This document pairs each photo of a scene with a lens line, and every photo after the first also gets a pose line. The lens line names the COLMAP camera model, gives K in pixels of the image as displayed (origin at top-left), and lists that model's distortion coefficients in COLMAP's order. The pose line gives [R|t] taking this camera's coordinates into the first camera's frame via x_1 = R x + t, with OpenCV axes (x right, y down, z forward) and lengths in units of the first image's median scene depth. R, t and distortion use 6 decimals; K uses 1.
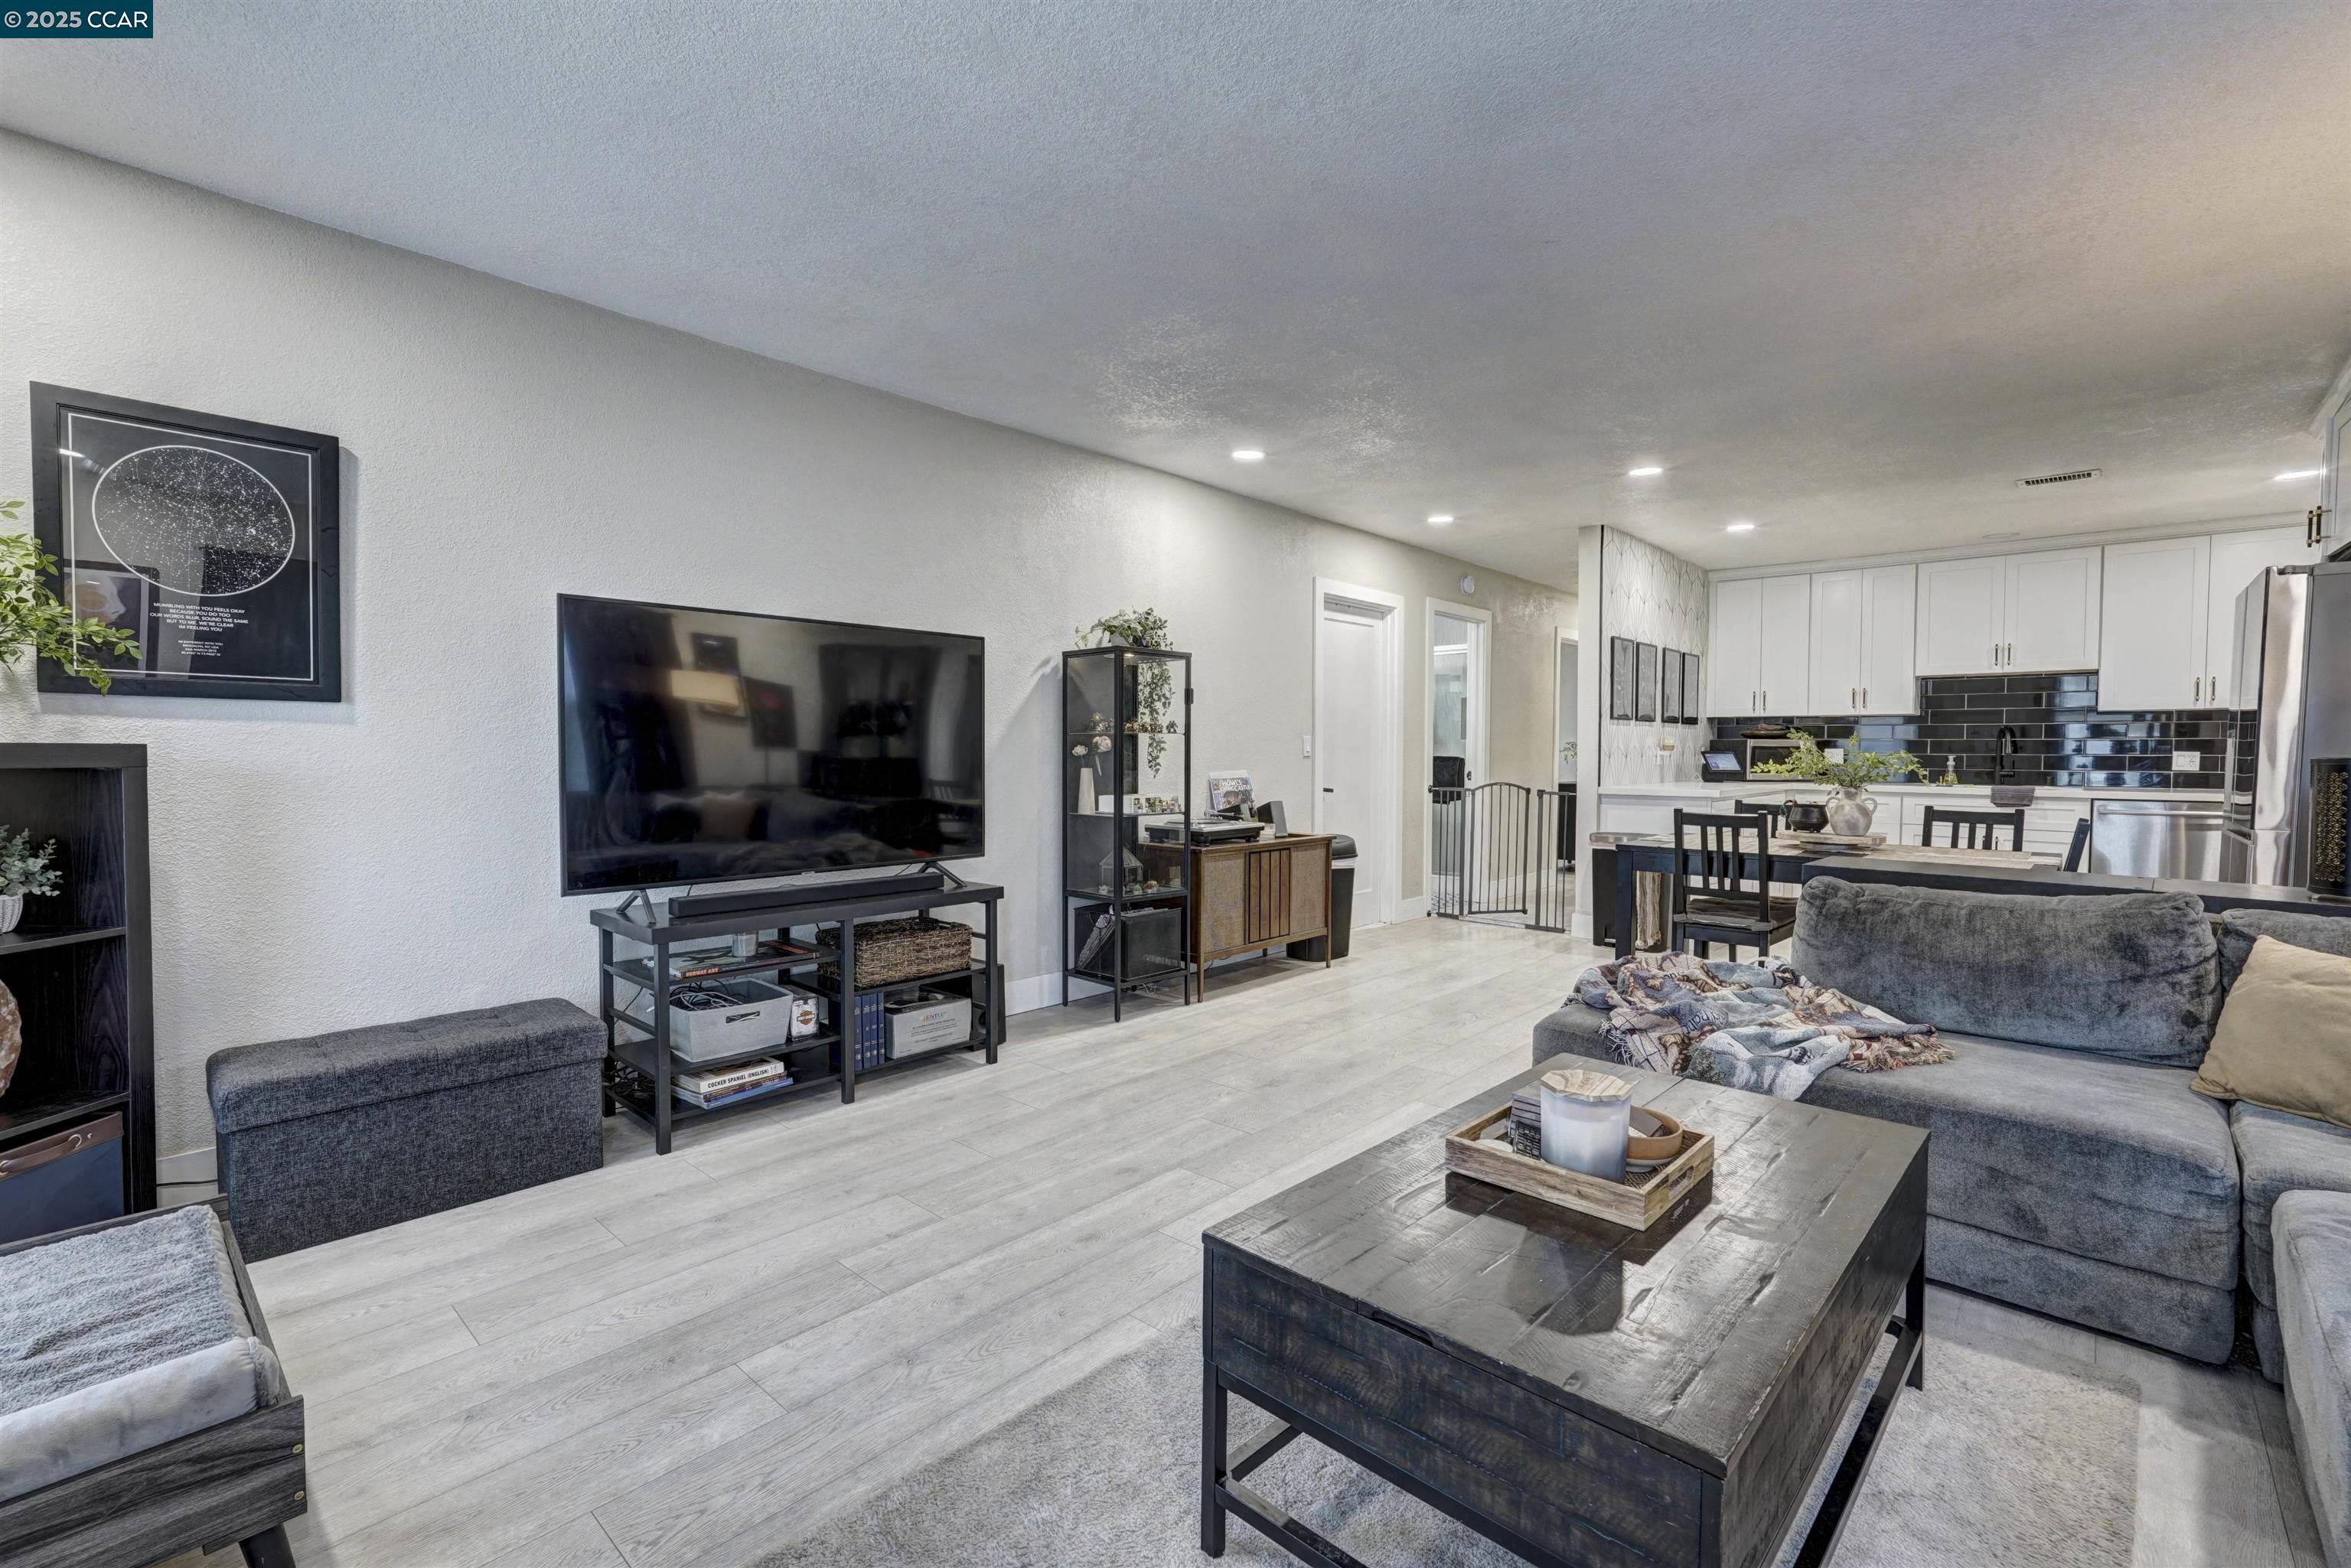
lens RADIAL K [[1029.4, 0, 1169.1], [0, 1029.4, 782.2], [0, 0, 1]] dist [-0.013912, 0.007169]
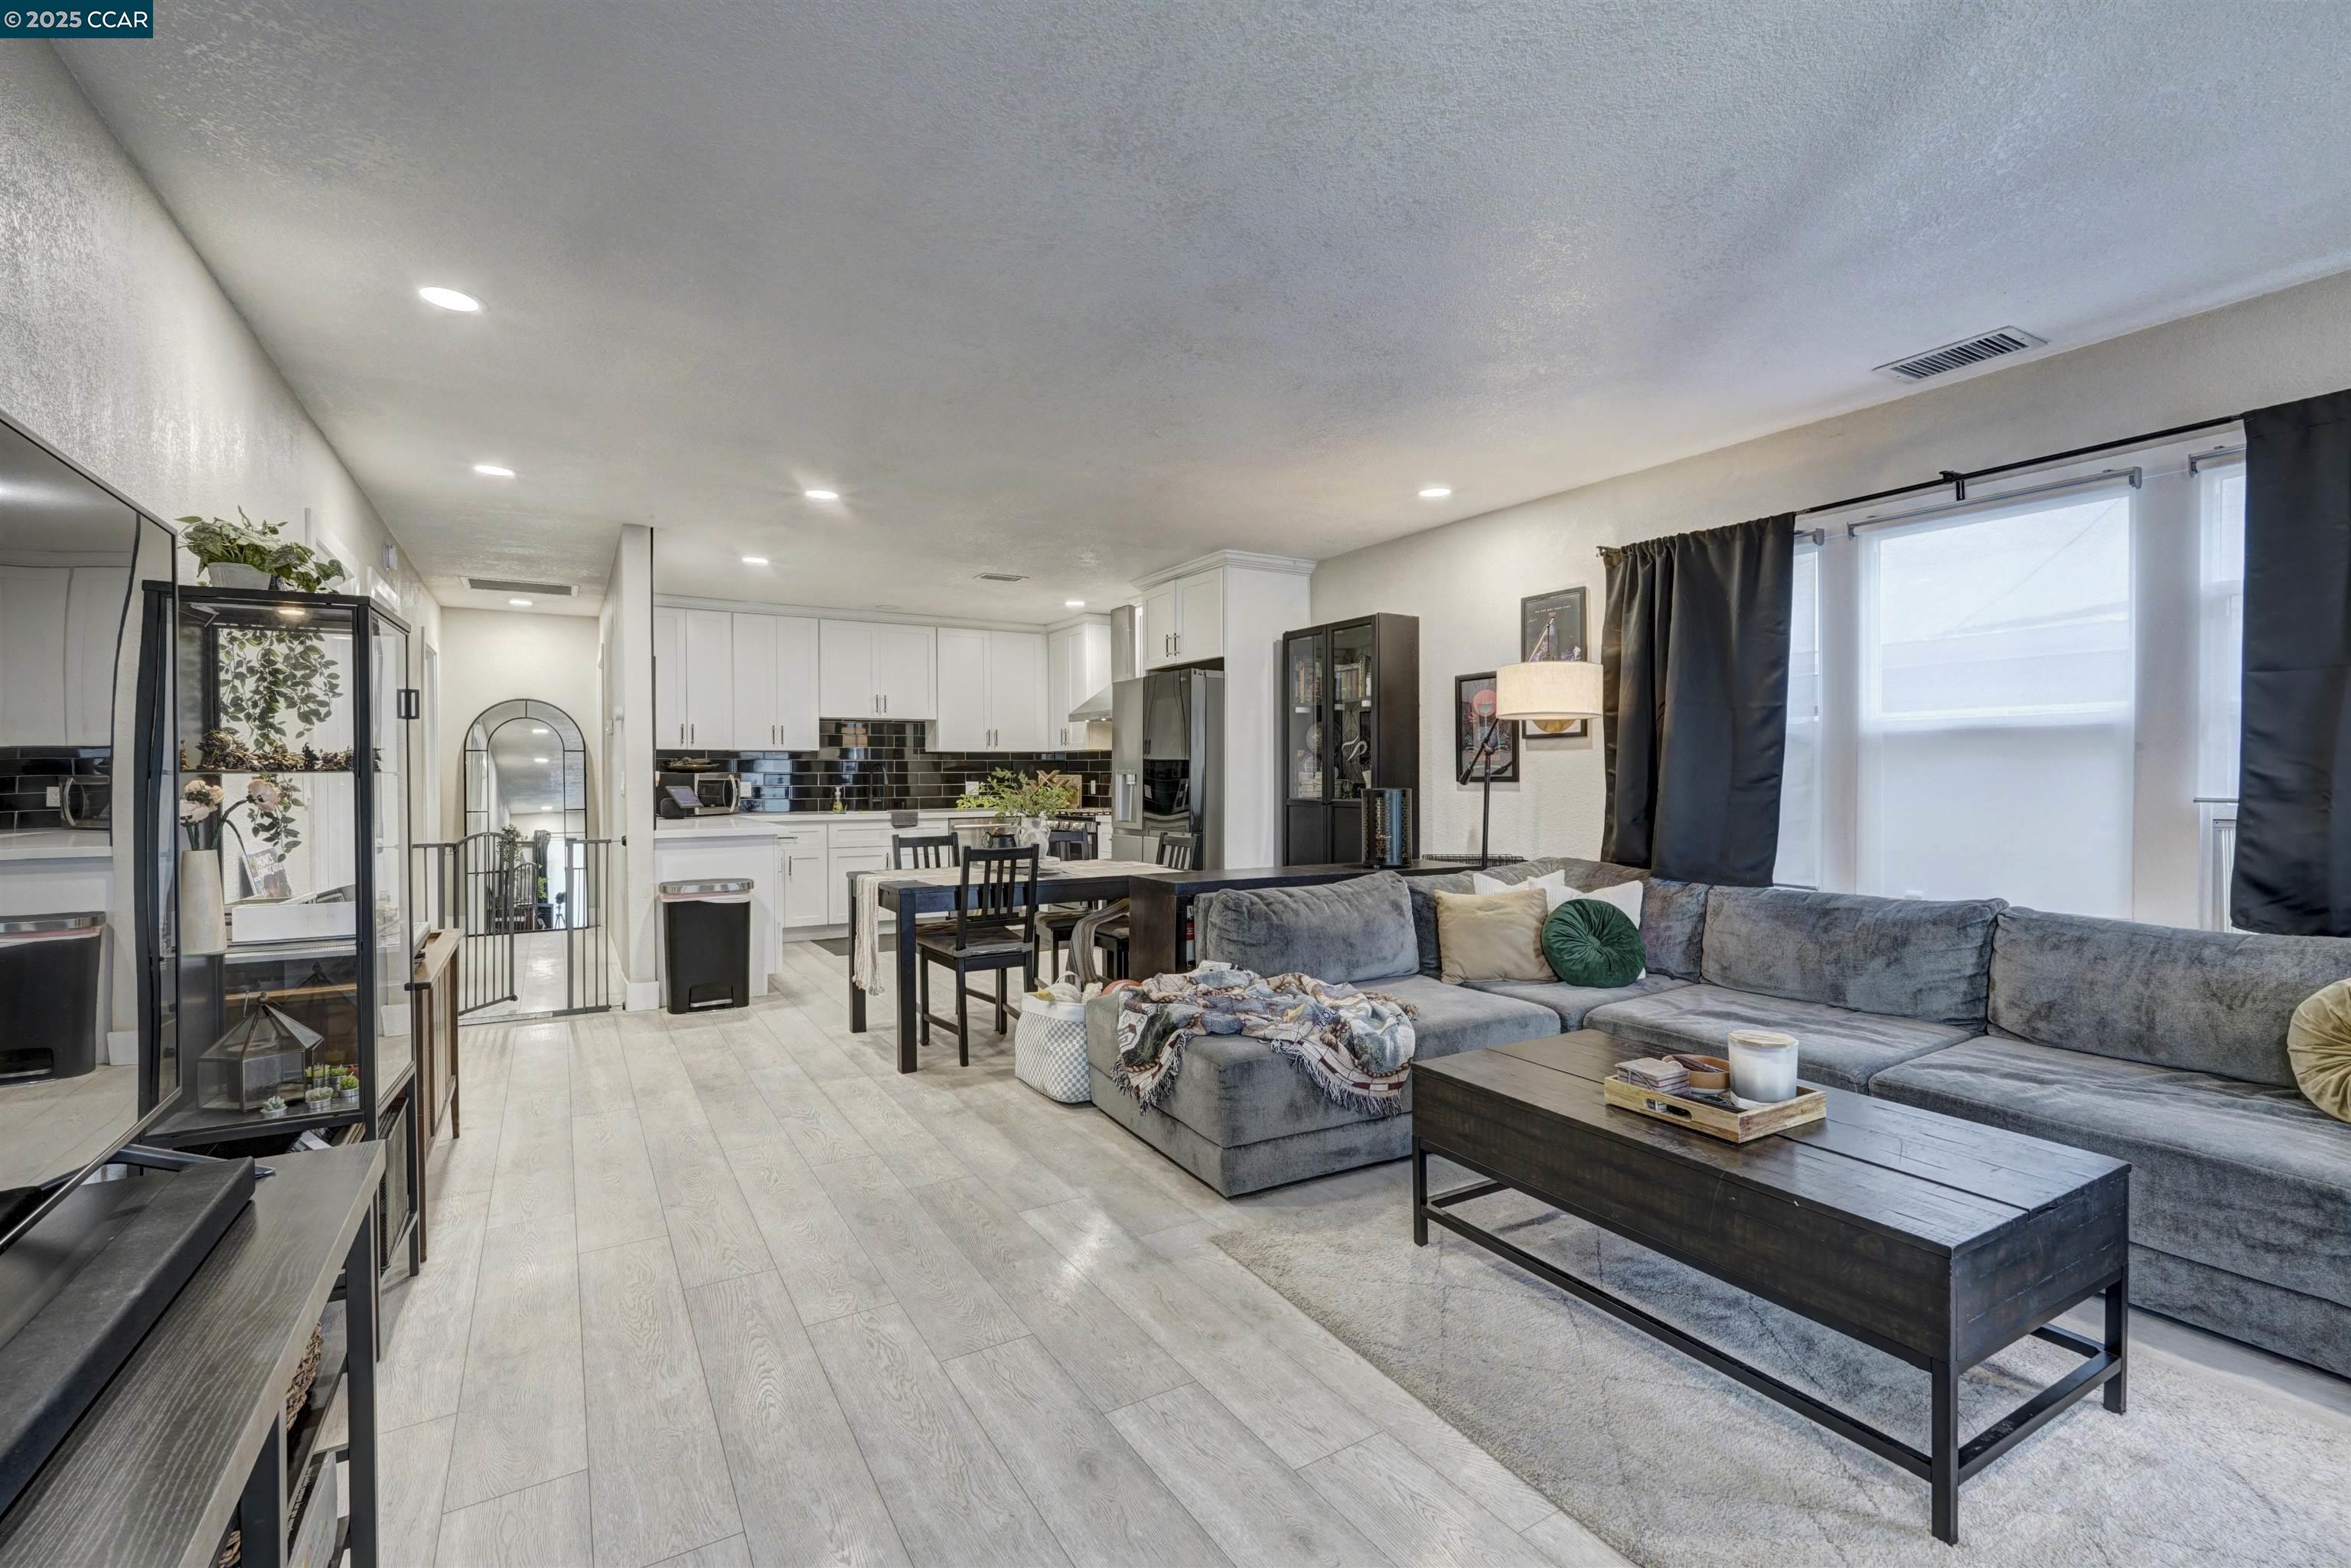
lens RADIAL K [[1029.4, 0, 1176.8], [0, 1029.4, 789.8], [0, 0, 1]] dist [-0.013912, 0.007169]
pose [[0.277542, -0.017742, 0.960550, -0.281243], [0.035185, 0.999346, 0.008292, -0.021113], [-0.960069, 0.031496, 0.277985, 0.335440]]
